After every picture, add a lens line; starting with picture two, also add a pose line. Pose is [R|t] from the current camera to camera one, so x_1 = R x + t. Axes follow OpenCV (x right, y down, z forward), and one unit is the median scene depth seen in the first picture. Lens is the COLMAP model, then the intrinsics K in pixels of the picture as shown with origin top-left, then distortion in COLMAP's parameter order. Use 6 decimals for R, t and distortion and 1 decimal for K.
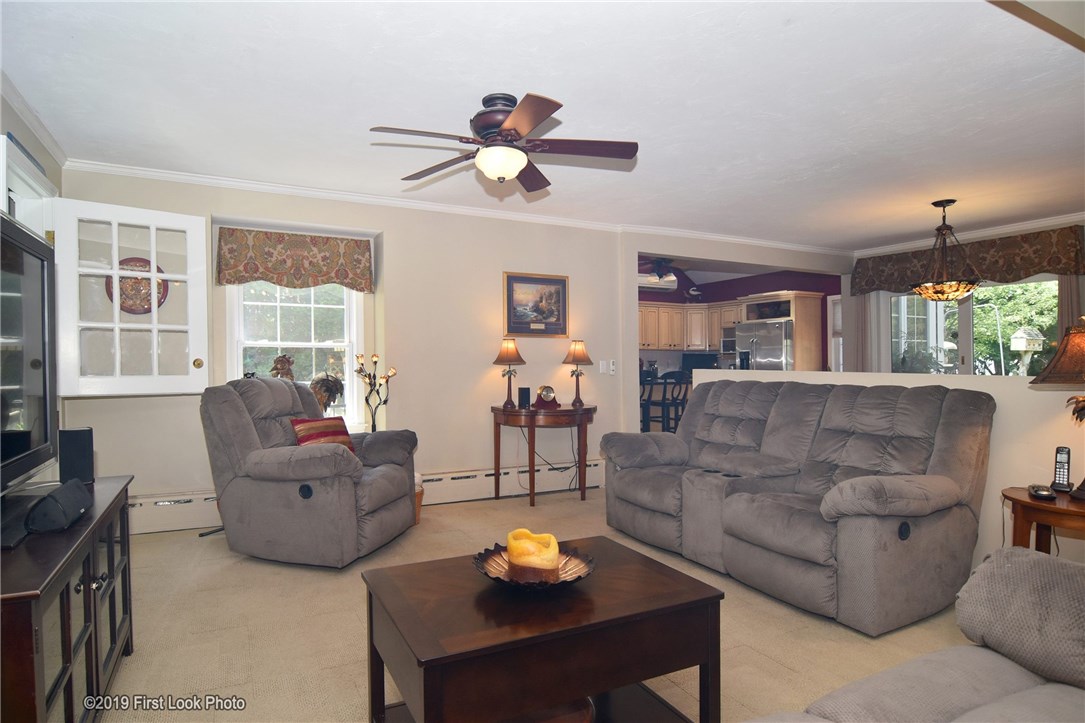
lens RADIAL K [[463.3, 0, 542.5], [0, 463.3, 361.5], [0, 0, 1]] dist [-0.006975, -0.000529]
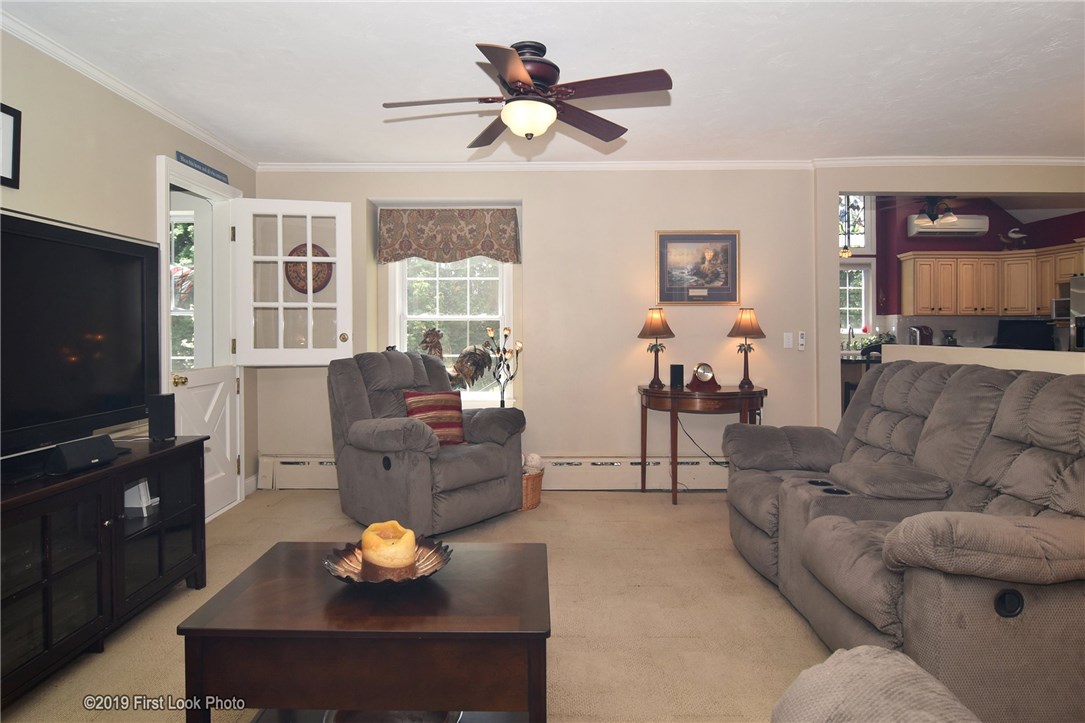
lens RADIAL K [[537.3, 0, 656.9], [0, 537.3, 328.6], [0, 0, 1]] dist [-0.009703, -0.000184]
pose [[0.933983, -0.004701, -0.357287, 0.311415], [0.003633, 0.999987, -0.003660, -0.007625], [0.357300, 0.002120, 0.933987, 0.067078]]
